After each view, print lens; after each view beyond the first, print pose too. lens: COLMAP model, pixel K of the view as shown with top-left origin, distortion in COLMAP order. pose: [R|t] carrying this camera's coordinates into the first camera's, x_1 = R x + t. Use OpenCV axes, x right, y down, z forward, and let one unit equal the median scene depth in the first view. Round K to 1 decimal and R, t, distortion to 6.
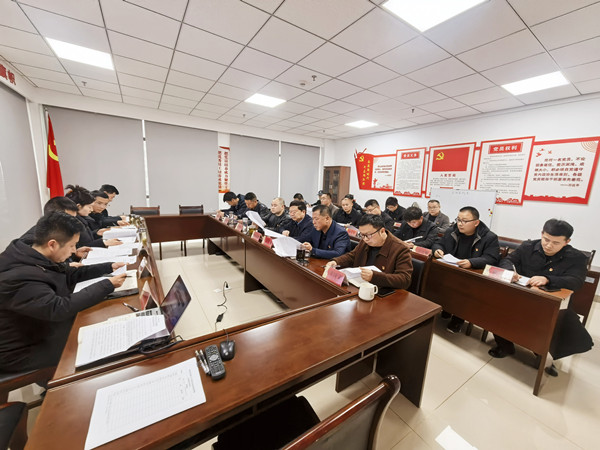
lens RADIAL K [[244.6, 0, 306.1], [0, 244.6, 219.2], [0, 0, 1]] dist [-0.011022, 0.002862]
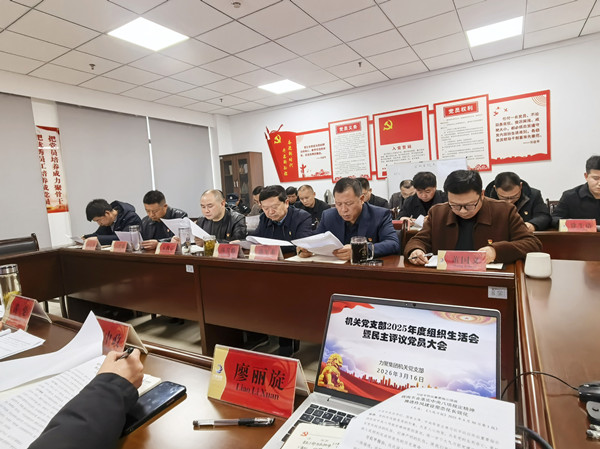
lens RADIAL K [[335.7, 0, 301.2], [0, 335.7, 211.9], [0, 0, 1]] dist [-0.023655, 0.002847]
pose [[0.891788, -0.137854, 0.430942, -0.213250], [0.174677, 0.983510, -0.046860, 0.021217], [-0.417375, 0.117065, 0.901162, 0.168186]]
